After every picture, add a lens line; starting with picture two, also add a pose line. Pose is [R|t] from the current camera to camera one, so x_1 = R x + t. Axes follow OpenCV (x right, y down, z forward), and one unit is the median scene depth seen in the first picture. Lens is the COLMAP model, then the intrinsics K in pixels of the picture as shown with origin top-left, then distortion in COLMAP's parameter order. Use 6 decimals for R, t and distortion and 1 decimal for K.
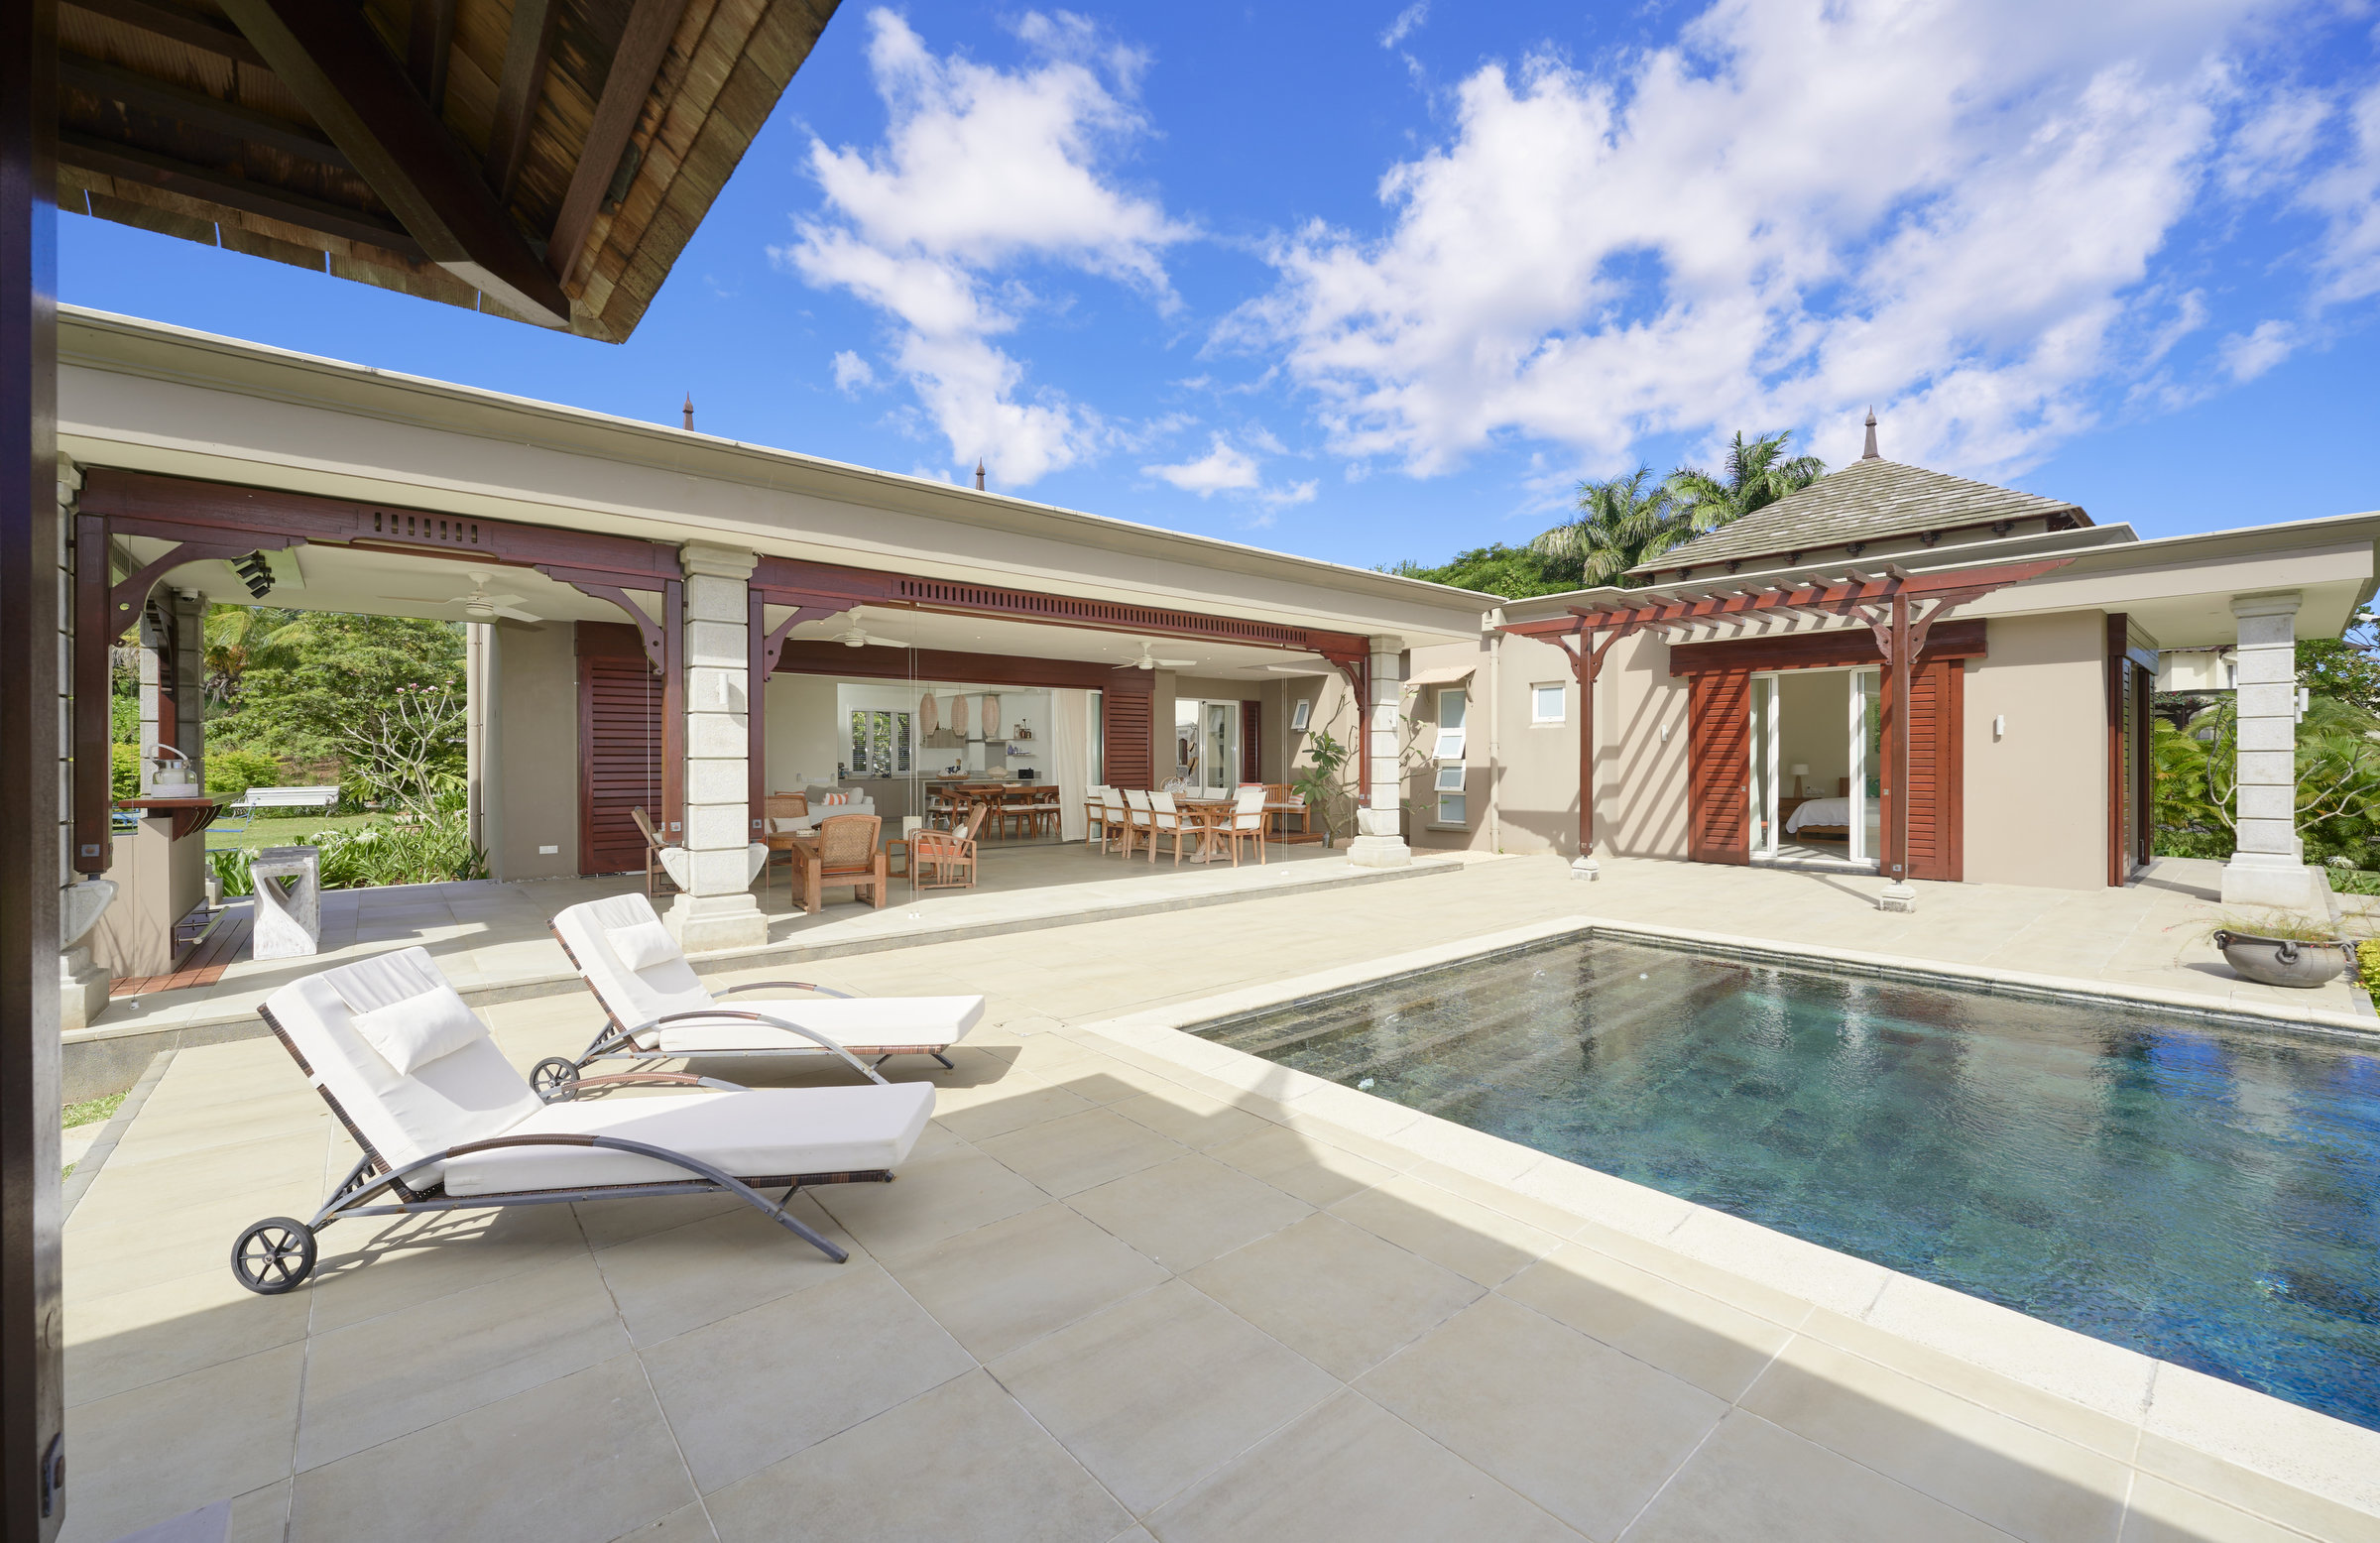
lens RADIAL K [[960.2, 0, 1194.9], [0, 960.2, 761.6], [0, 0, 1]] dist [-0.000416, -0.000028]
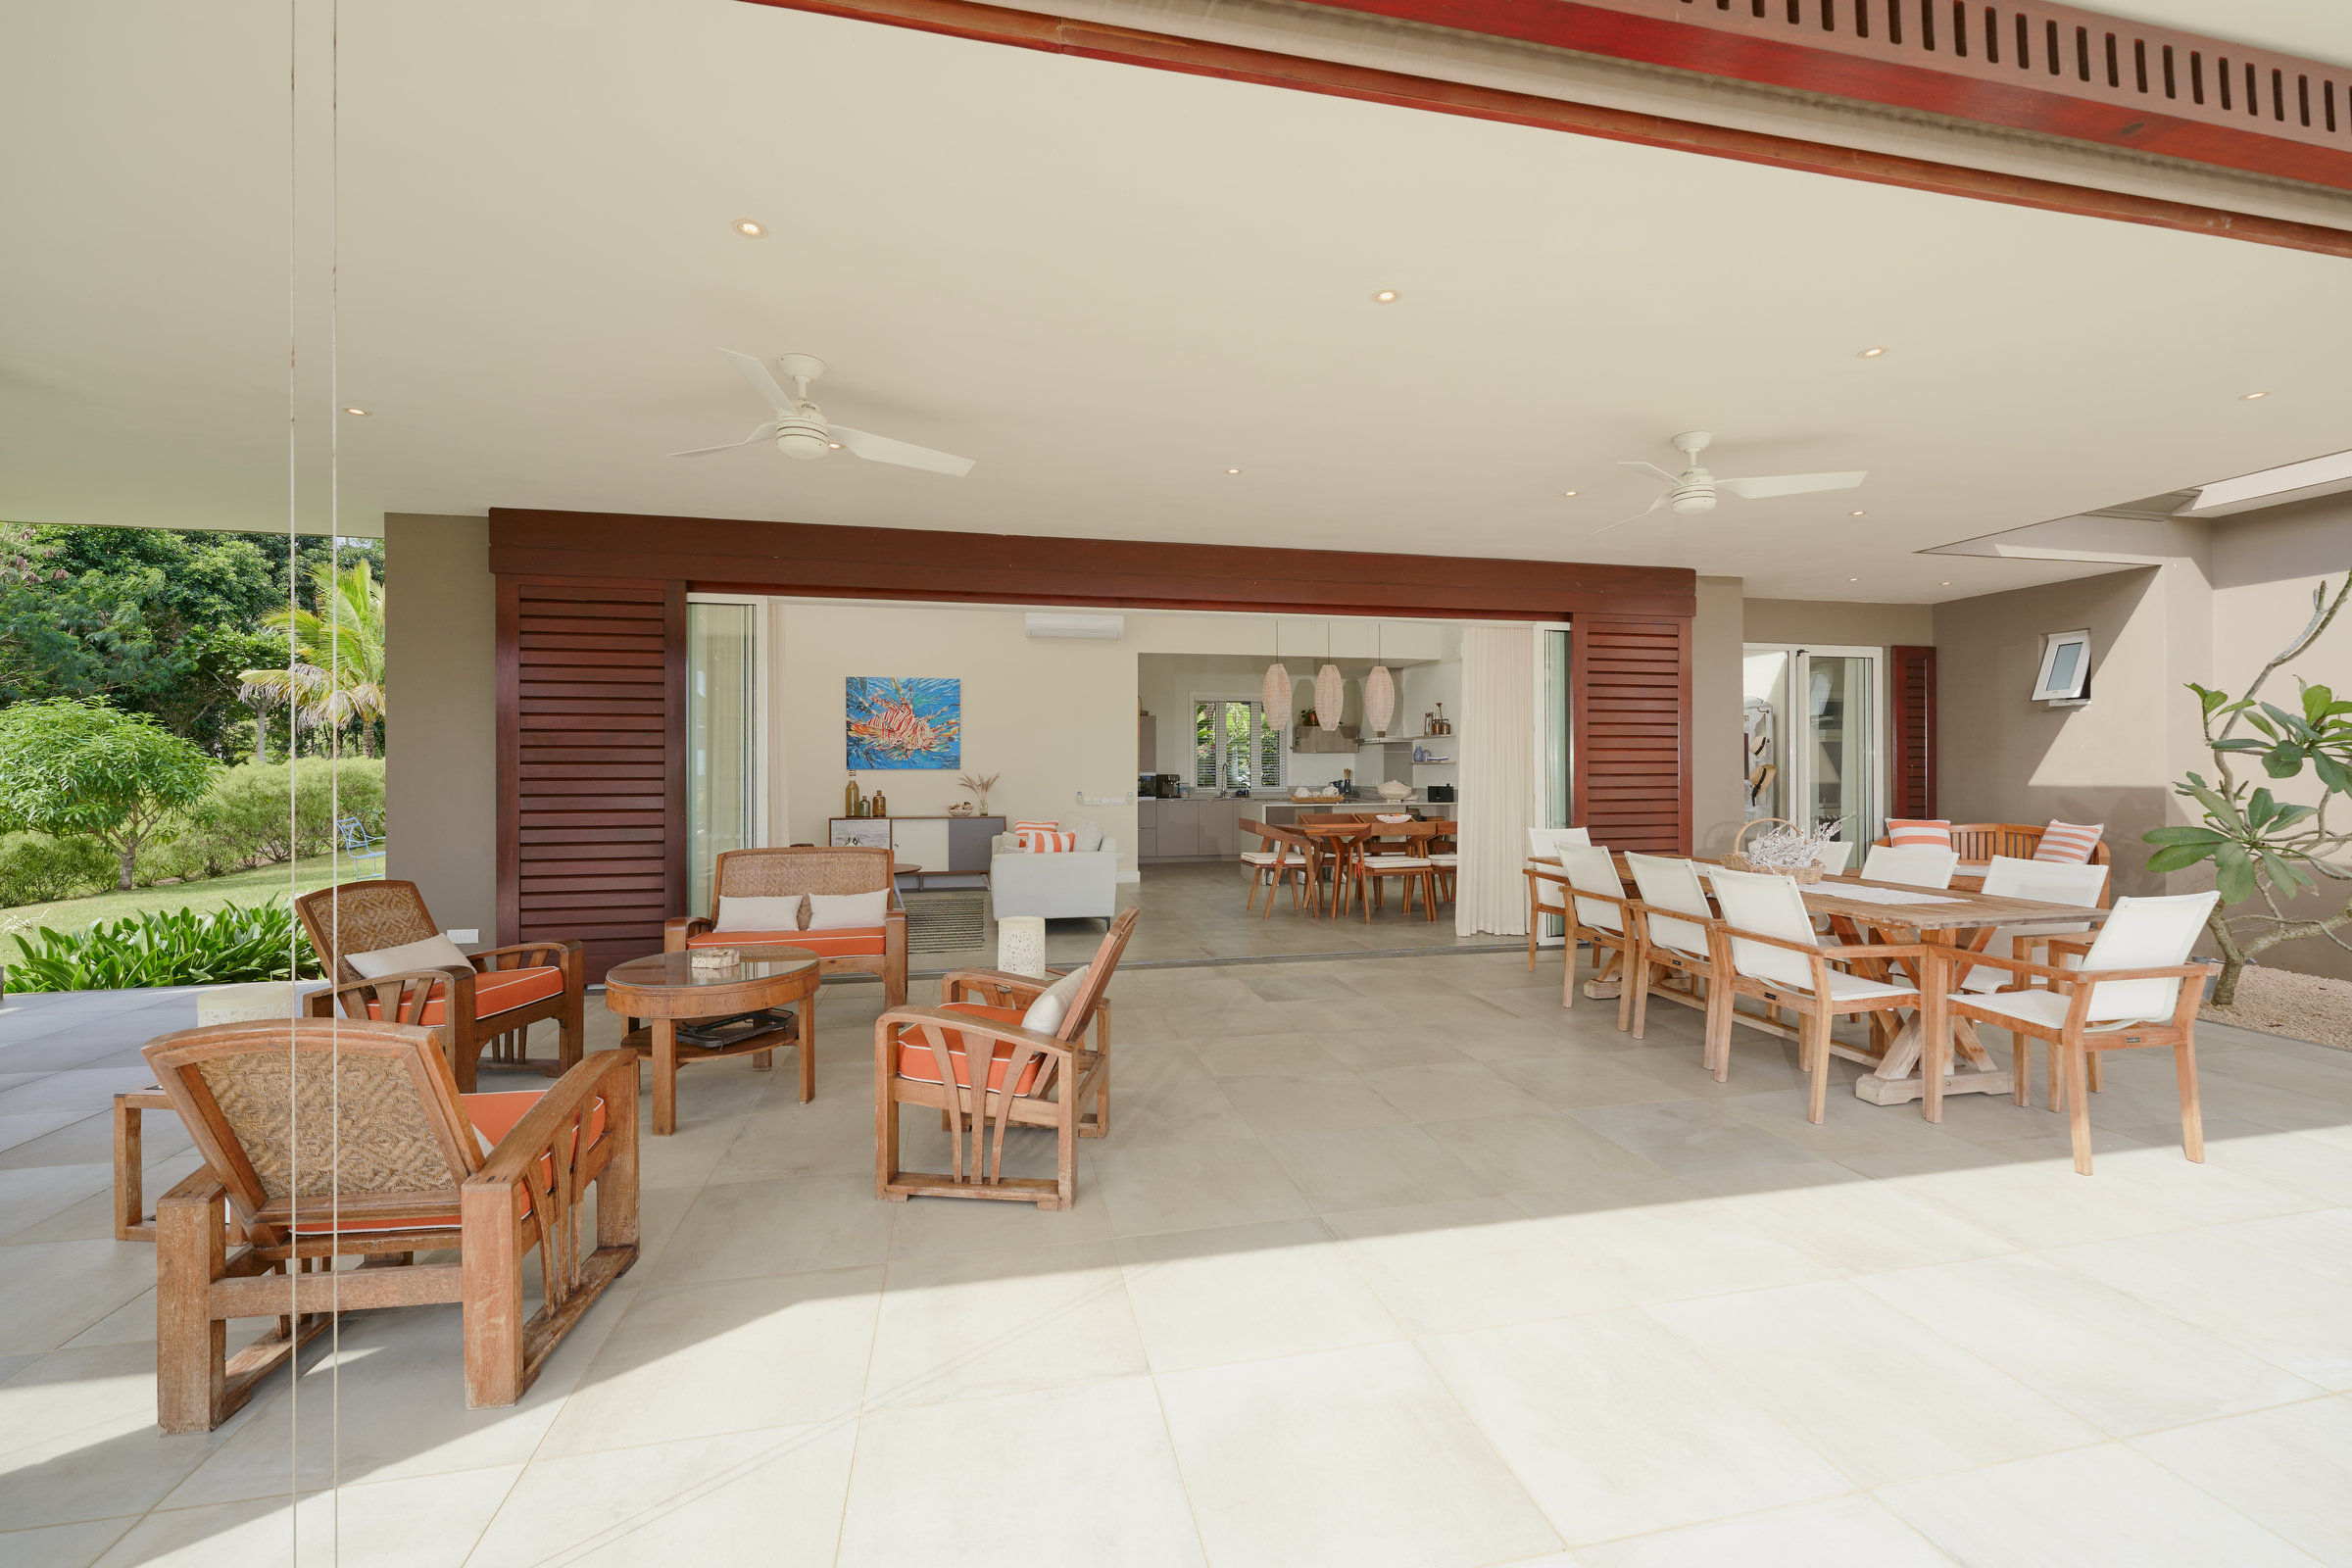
lens RADIAL K [[954.8, 0, 1190.9], [0, 954.8, 775.5], [0, 0, 1]] dist [0.001637, 0.000302]
pose [[0.879772, 0.002233, -0.475391, -0.041425], [-0.001465, 0.999997, 0.001984, 0.000313], [0.475394, -0.001049, 0.879772, 0.538727]]
